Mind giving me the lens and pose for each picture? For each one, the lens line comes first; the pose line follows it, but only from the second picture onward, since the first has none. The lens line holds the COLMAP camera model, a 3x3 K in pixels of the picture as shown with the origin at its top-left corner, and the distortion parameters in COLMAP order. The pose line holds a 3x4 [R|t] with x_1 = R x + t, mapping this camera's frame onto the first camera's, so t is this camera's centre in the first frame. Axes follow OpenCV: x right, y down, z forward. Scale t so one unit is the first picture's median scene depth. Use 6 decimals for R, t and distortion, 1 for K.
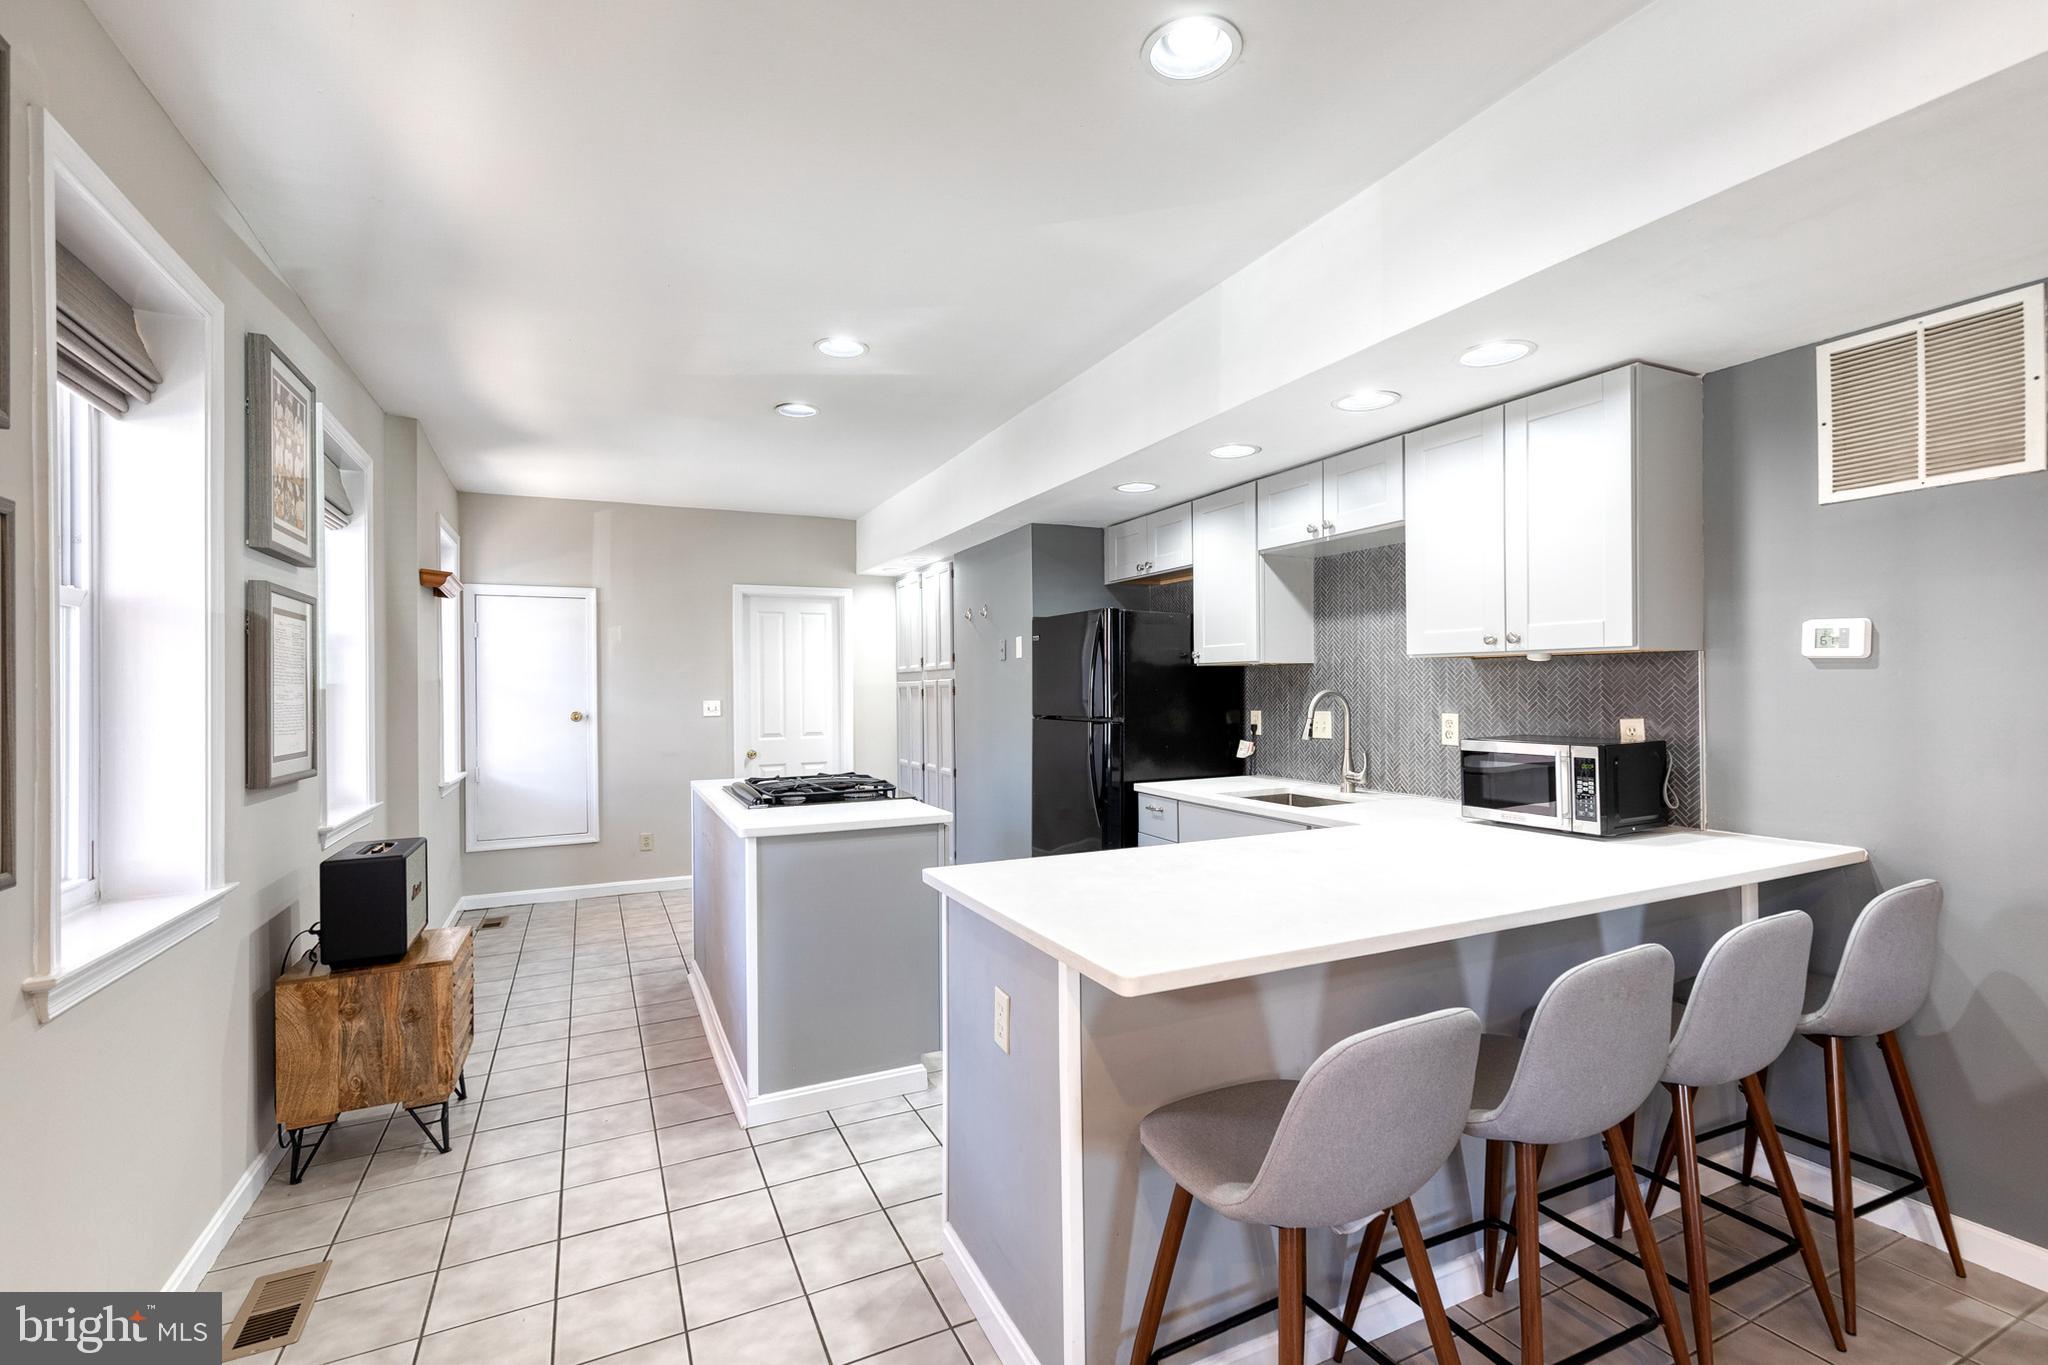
lens RADIAL K [[920.0, 0, 1047.5], [0, 920.0, 684.7], [0, 0, 1]] dist [0.008383, -0.001705]
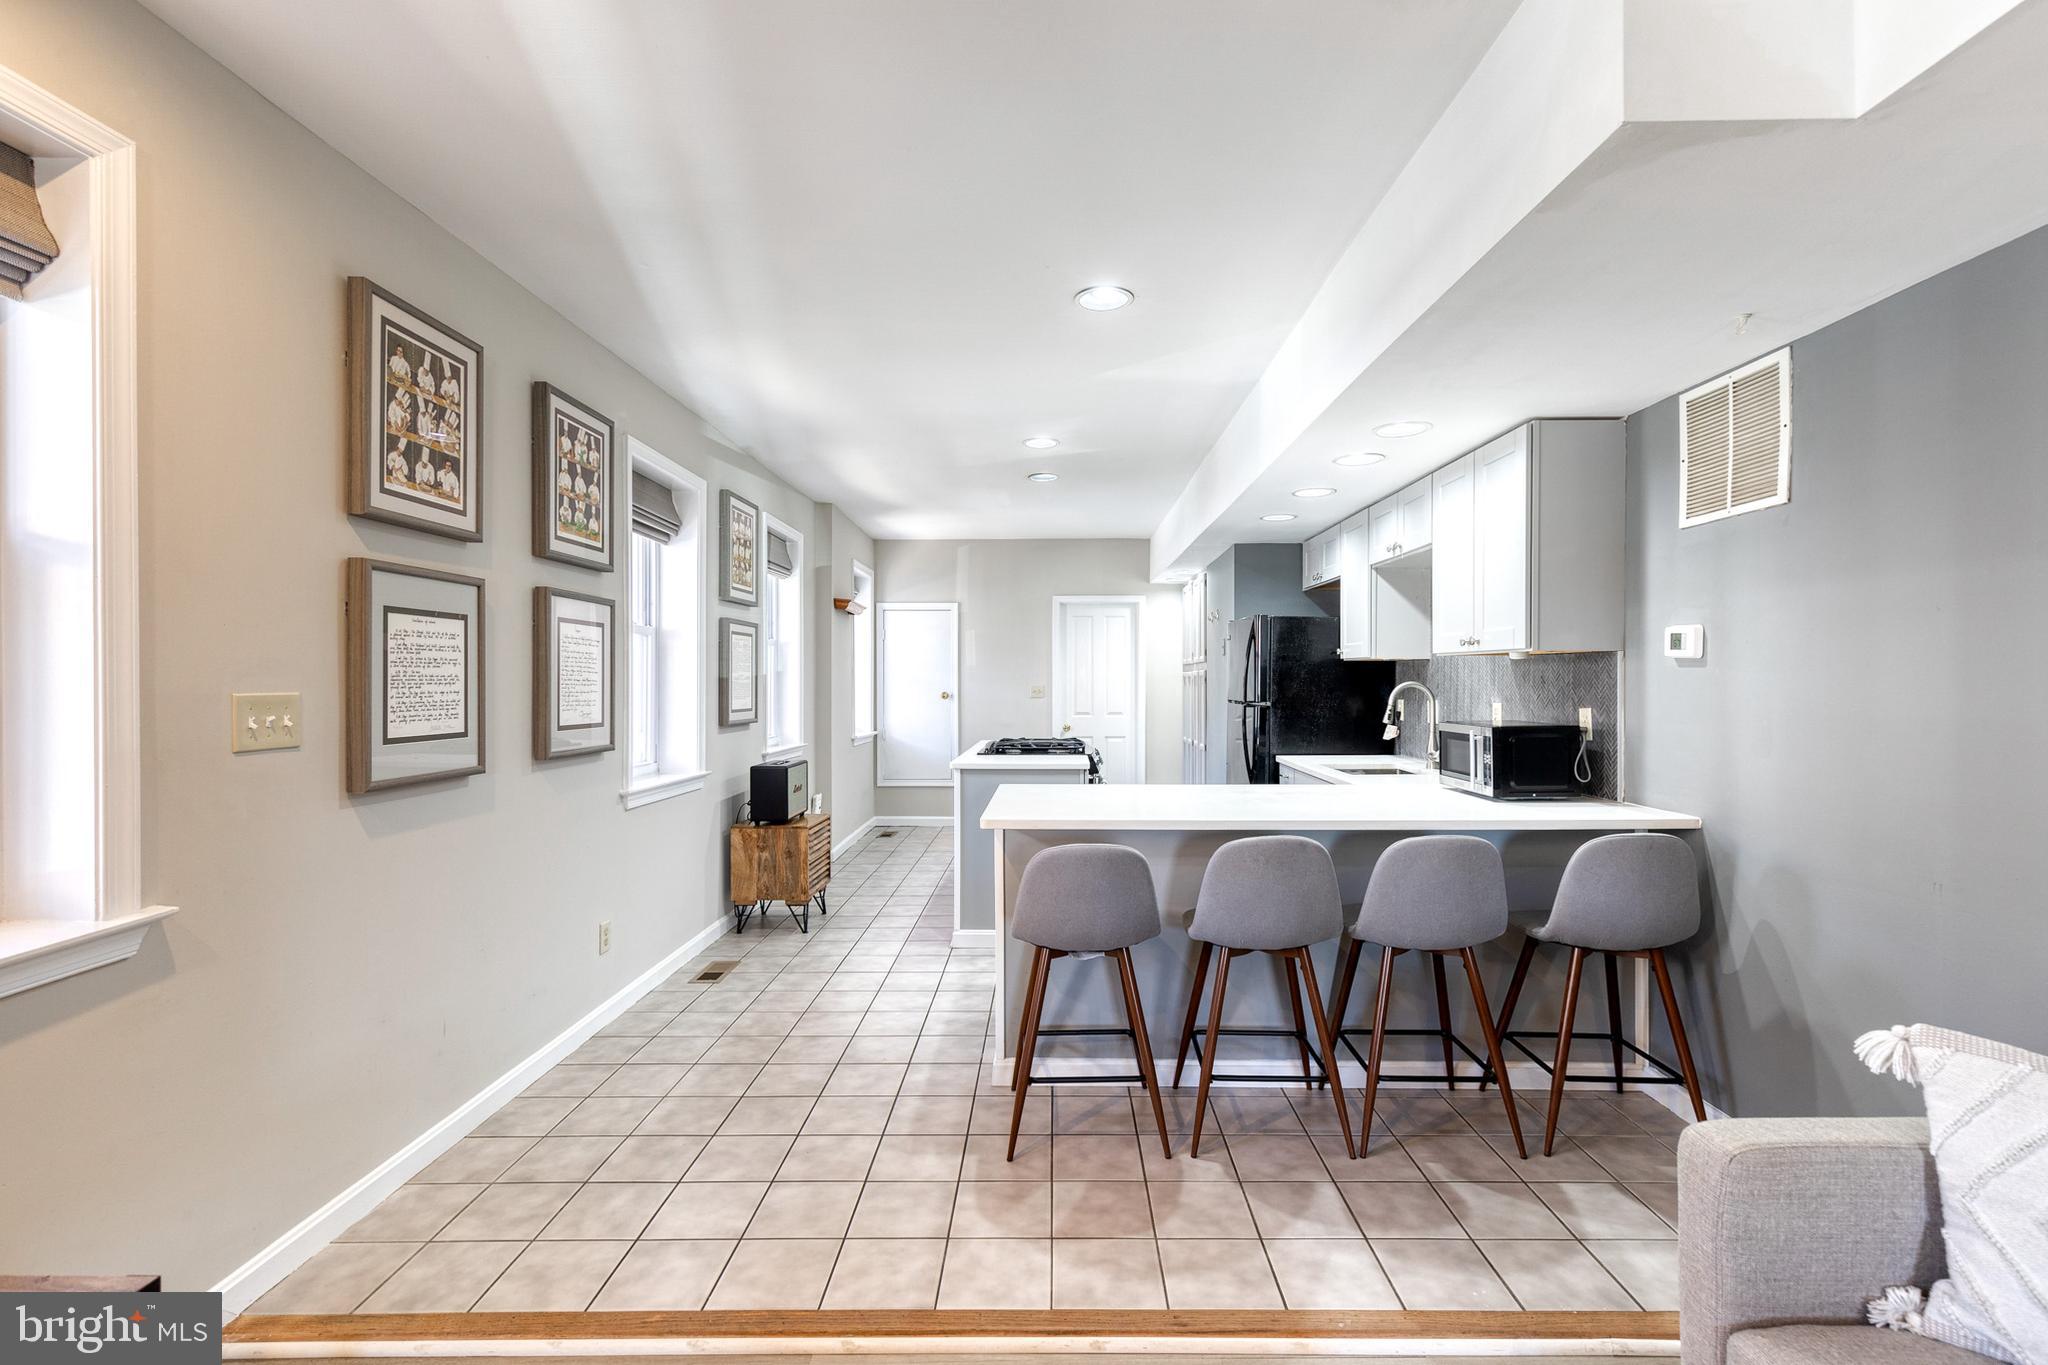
lens RADIAL K [[920.0, 0, 1042.6], [0, 920.0, 685.5], [0, 0, 1]] dist [0.008383, -0.001705]
pose [[0.889959, 0.013287, -0.455848, 0.453961], [-0.007632, 0.999869, 0.014244, -0.003002], [0.455977, -0.009198, 0.889944, -0.300876]]
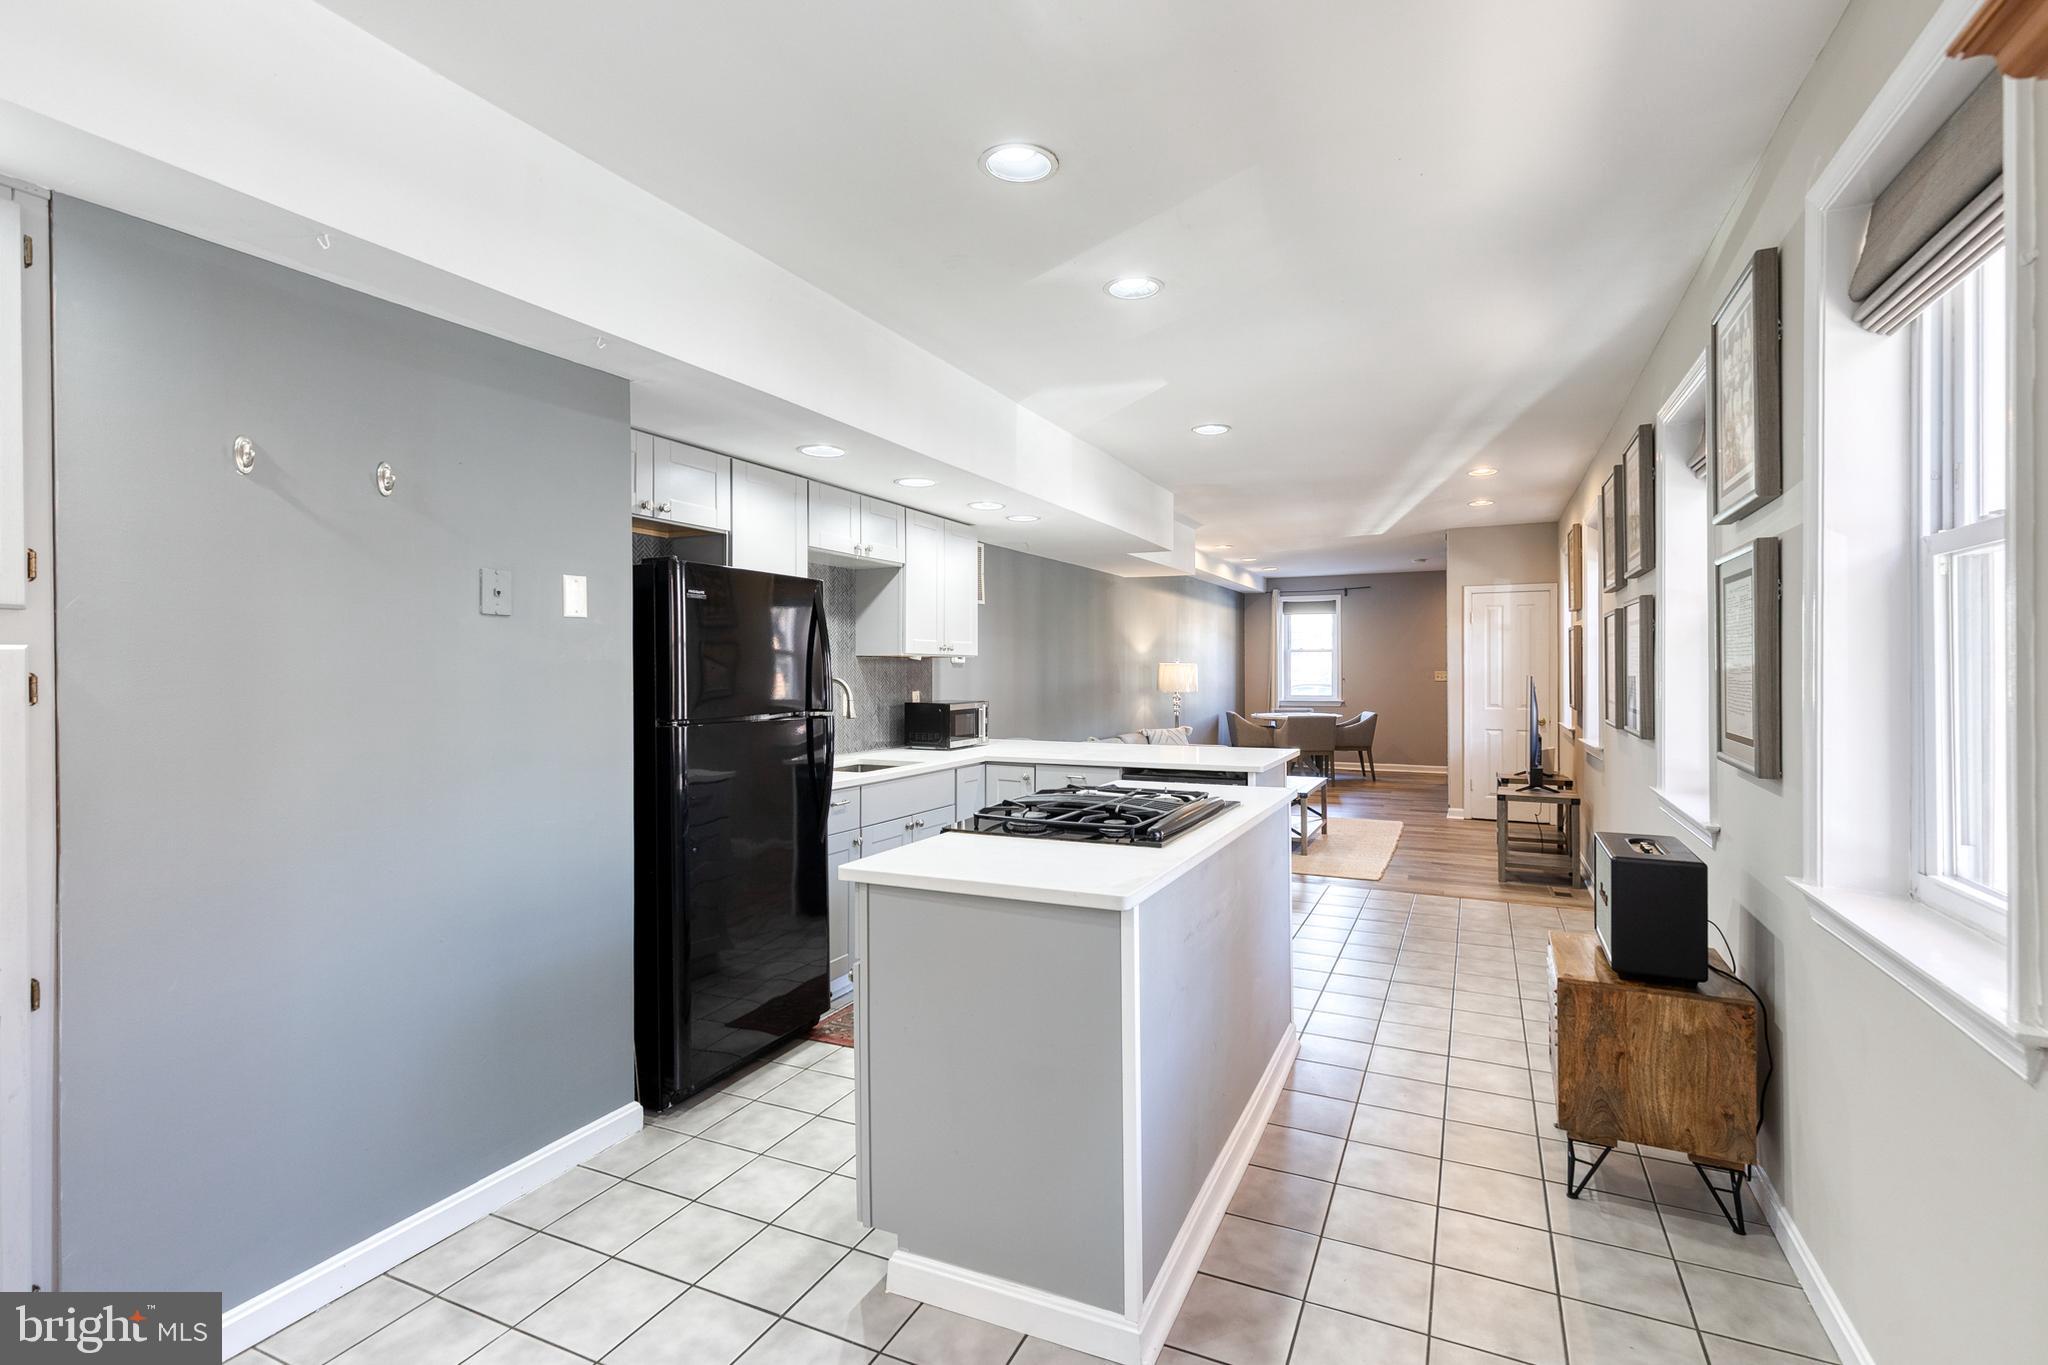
lens RADIAL K [[920.0, 0, 1034.4], [0, 920.0, 673.3], [0, 0, 1]] dist [0.008383, -0.001705]
pose [[-0.613315, 0.010538, 0.789768, -0.872468], [0.008559, 0.999941, -0.006696, 0.011606], [-0.789792, 0.002653, -0.613369, 1.640961]]
